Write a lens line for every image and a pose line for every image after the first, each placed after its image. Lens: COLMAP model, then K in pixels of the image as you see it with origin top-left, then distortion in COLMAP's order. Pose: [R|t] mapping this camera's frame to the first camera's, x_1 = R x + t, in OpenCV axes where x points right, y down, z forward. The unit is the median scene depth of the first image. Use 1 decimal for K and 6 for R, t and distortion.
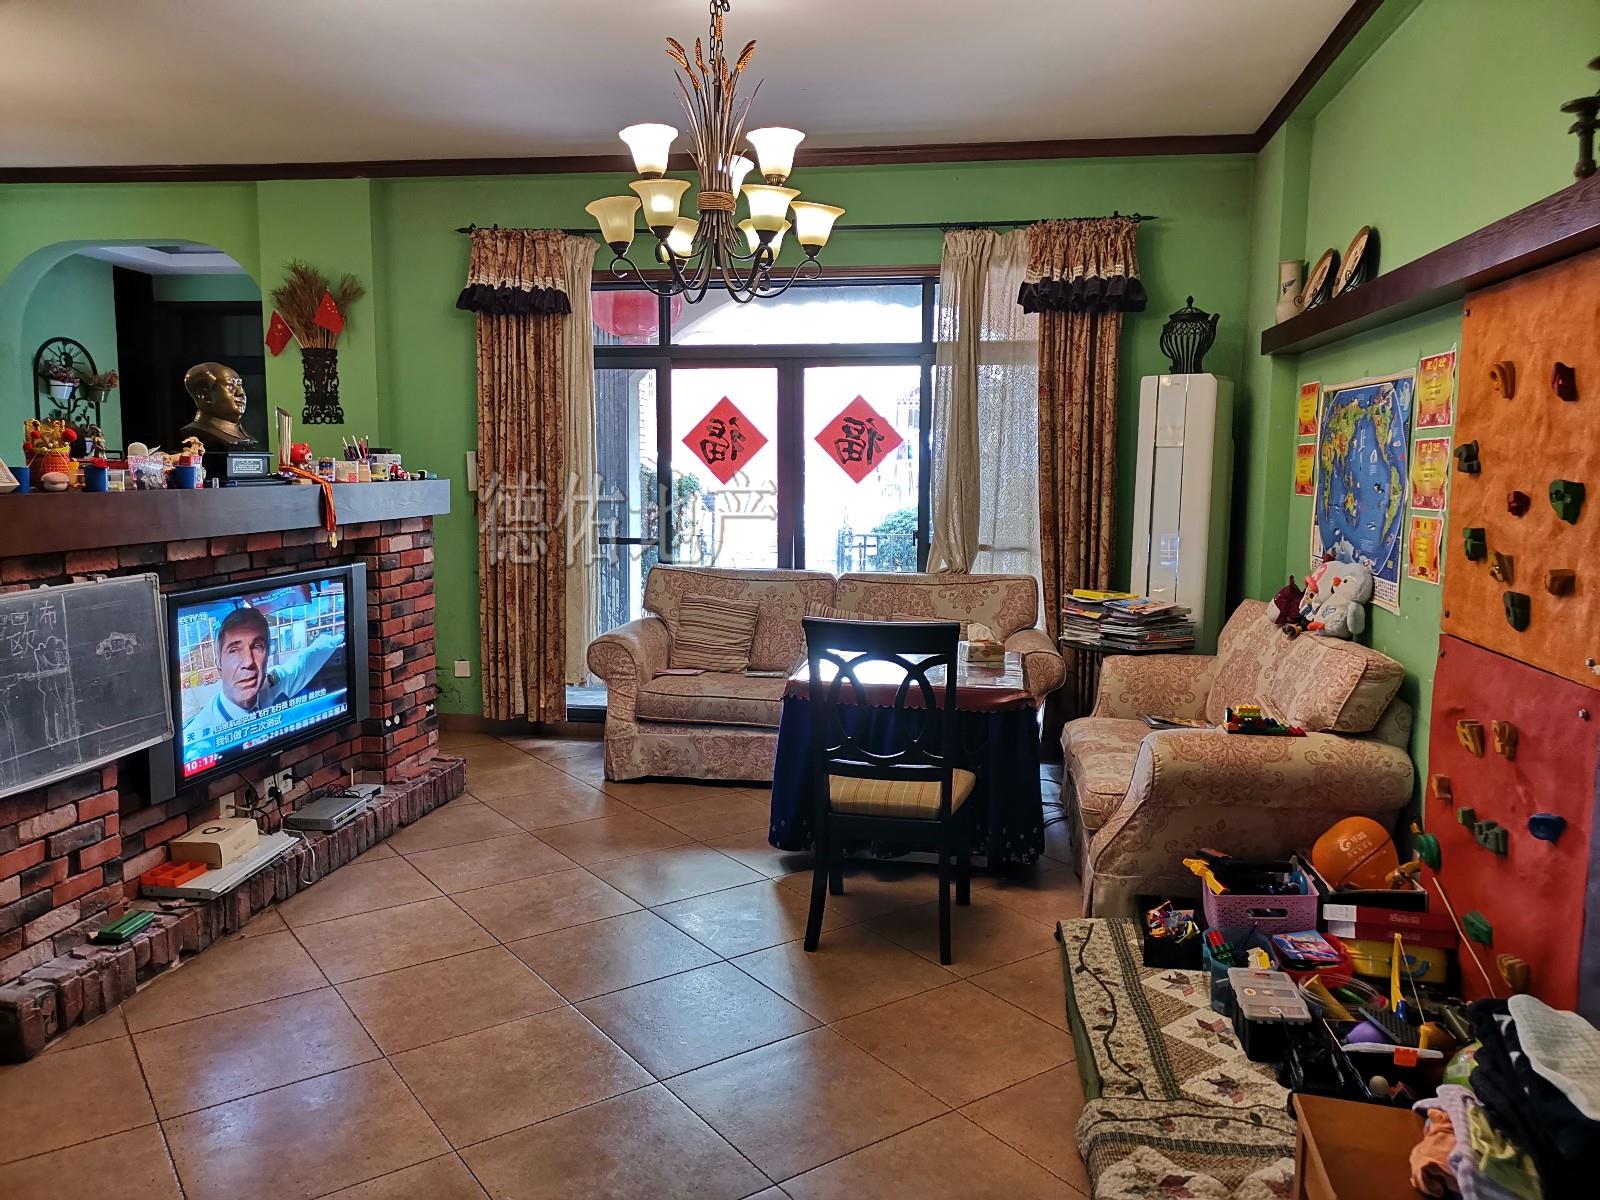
lens RADIAL K [[1196.2, 0, 798.5], [0, 1196.2, 600.4], [0, 0, 1]] dist [0.049279, 0.000903]
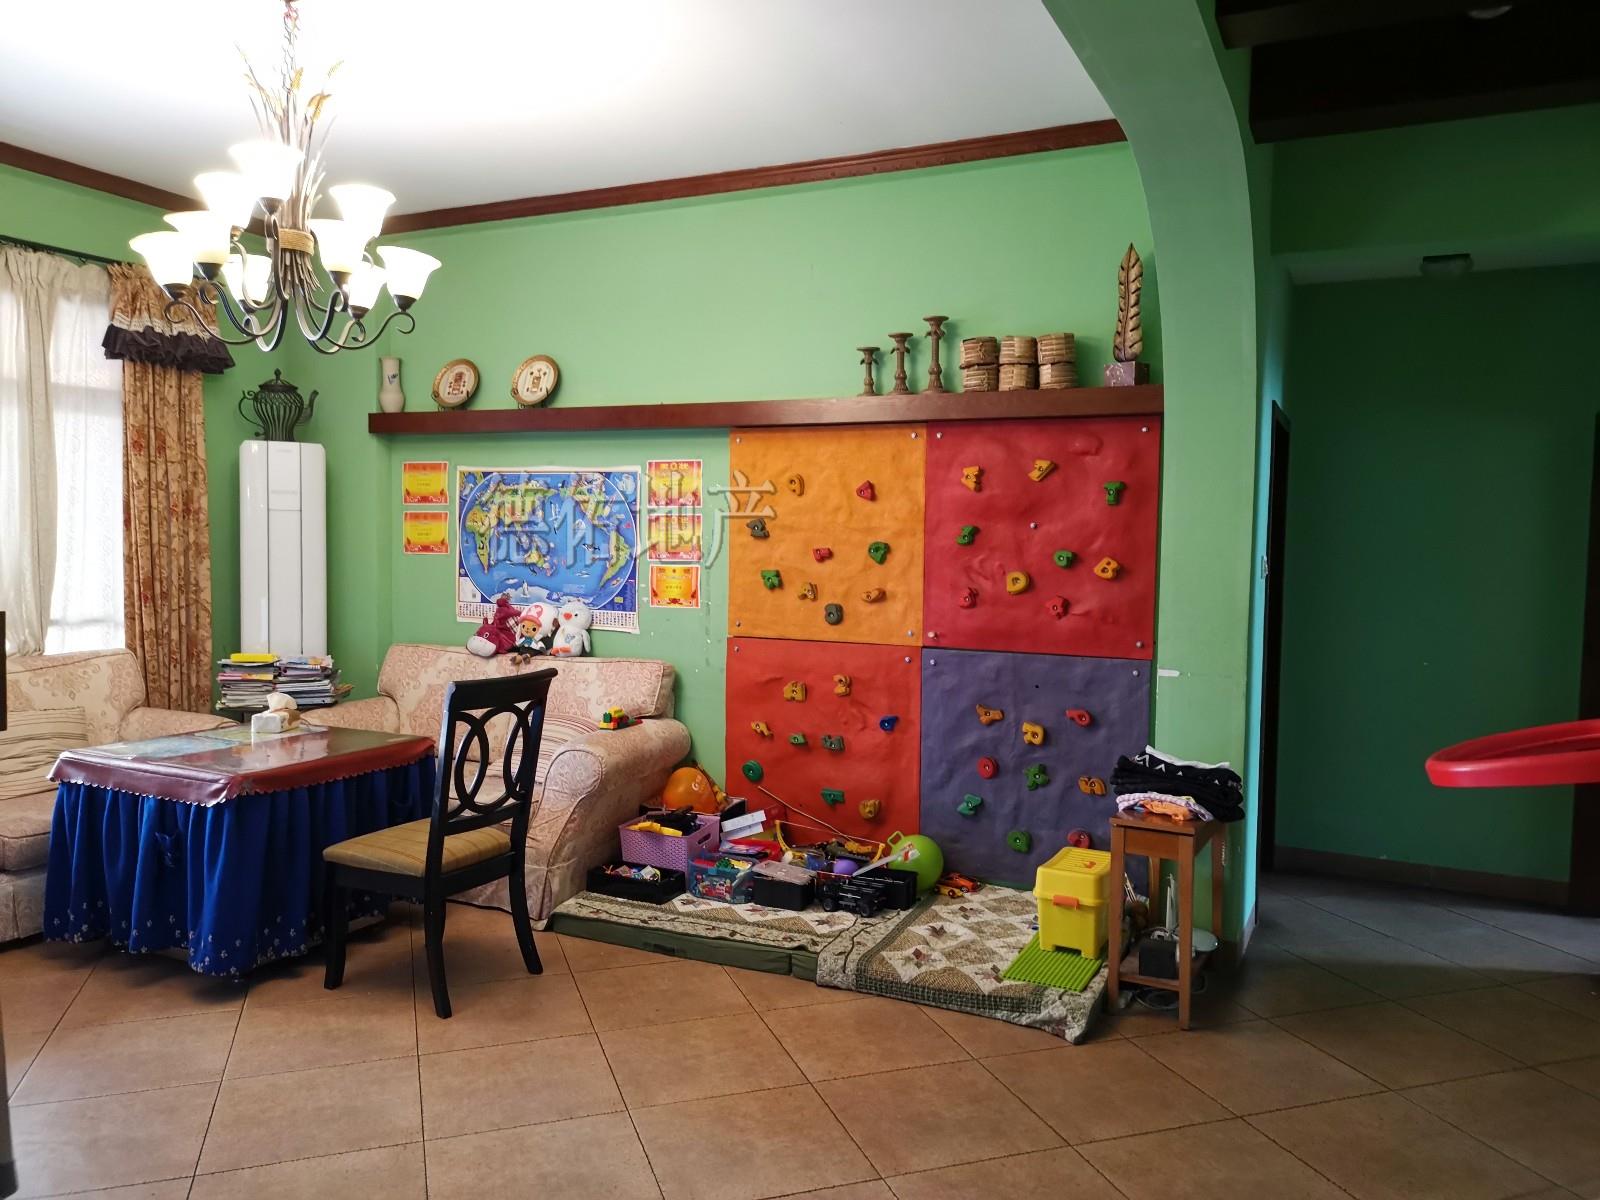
lens RADIAL K [[1196.2, 0, 803.9], [0, 1196.2, 601.3], [0, 0, 1]] dist [0.049279, 0.000903]
pose [[0.299669, -0.062319, 0.952006, -0.971126], [0.101656, 0.994269, 0.033086, -0.064217], [-0.948612, 0.086862, 0.304287, 0.438957]]
